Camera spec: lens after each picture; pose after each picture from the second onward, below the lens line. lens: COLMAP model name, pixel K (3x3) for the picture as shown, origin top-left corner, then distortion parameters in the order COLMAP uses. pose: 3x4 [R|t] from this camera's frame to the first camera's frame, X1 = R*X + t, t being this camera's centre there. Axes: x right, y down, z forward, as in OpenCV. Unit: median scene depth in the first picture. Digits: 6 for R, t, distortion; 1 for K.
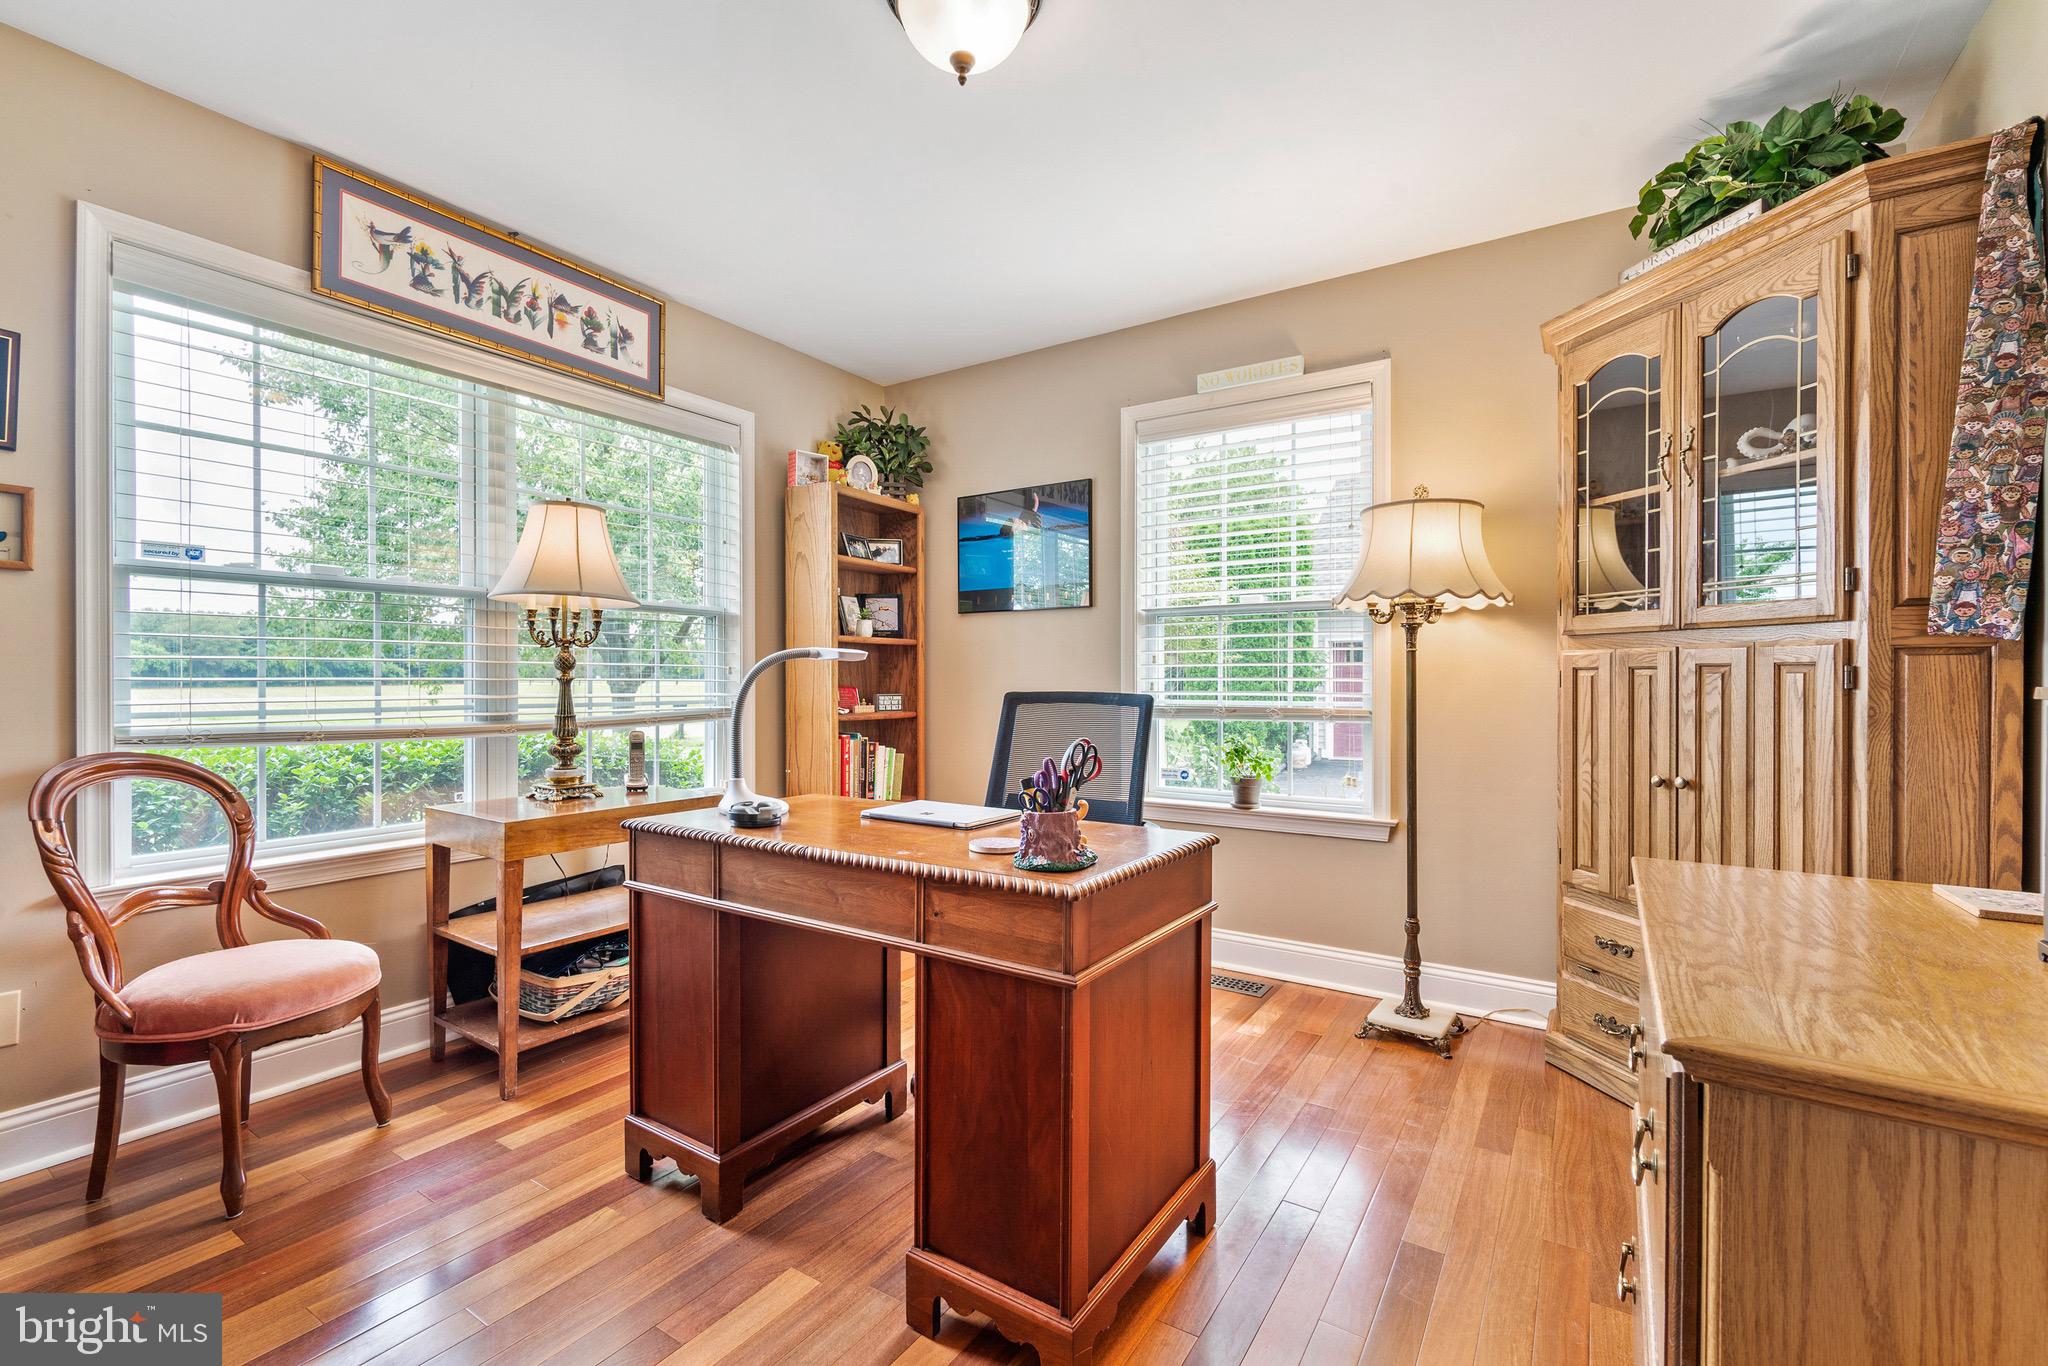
lens RADIAL K [[895.0, 0, 1013.0], [0, 895.0, 684.3], [0, 0, 1]] dist [-0.000486, 0.000381]
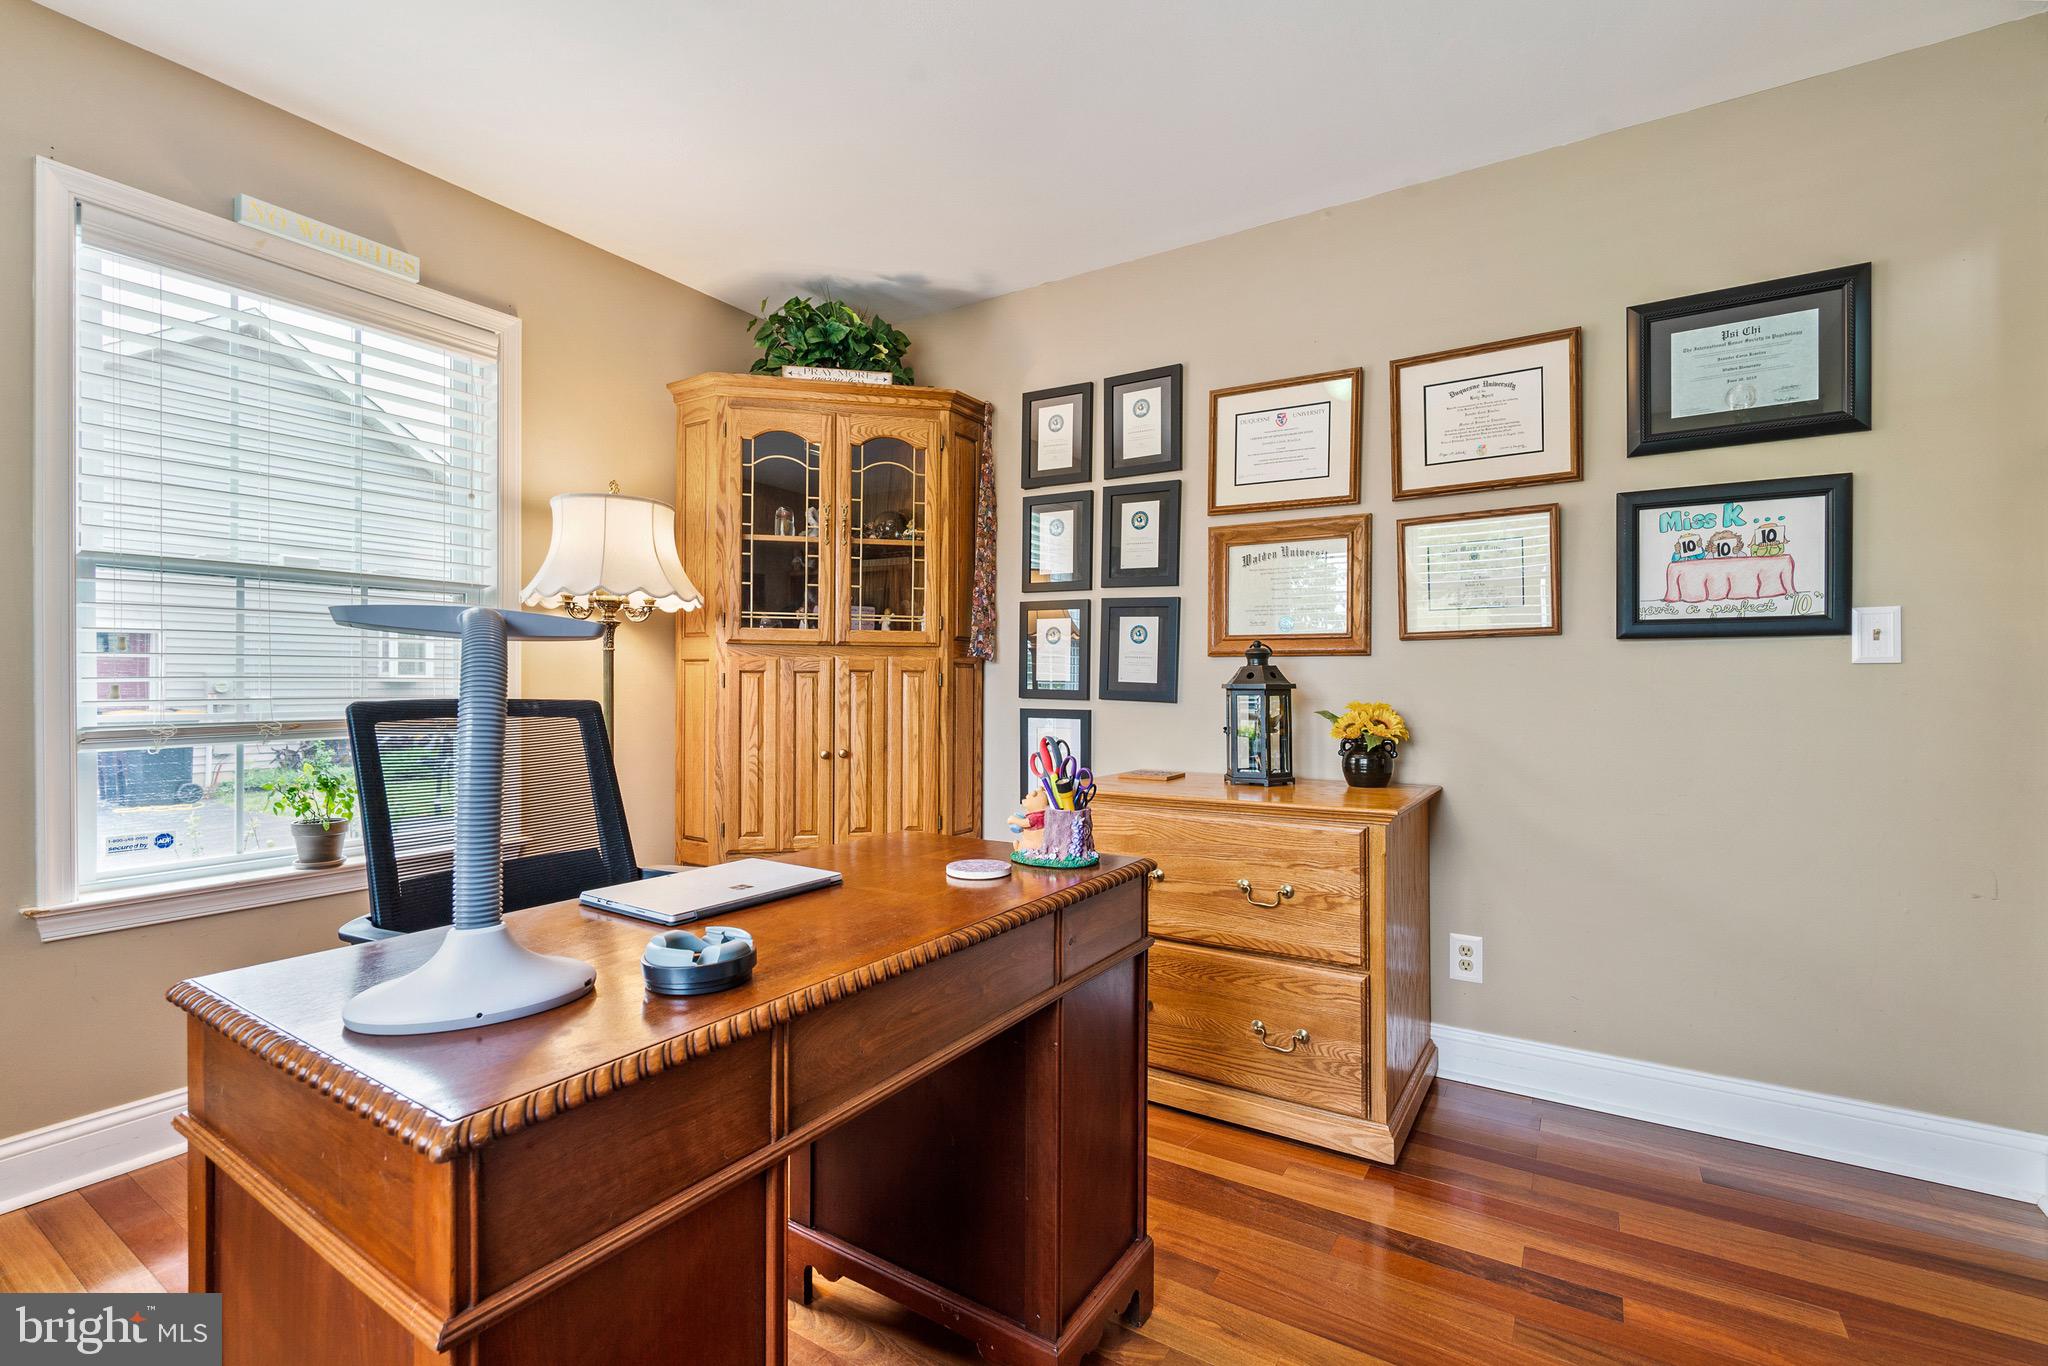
lens RADIAL K [[895.0, 0, 1013.0], [0, 895.0, 684.3], [0, 0, 1]] dist [-0.000486, 0.000381]
pose [[-0.002881, -0.003216, 0.999991, -0.648044], [0.003112, 0.999990, 0.003225, -0.003512], [-0.999991, 0.003121, -0.002871, 0.710211]]
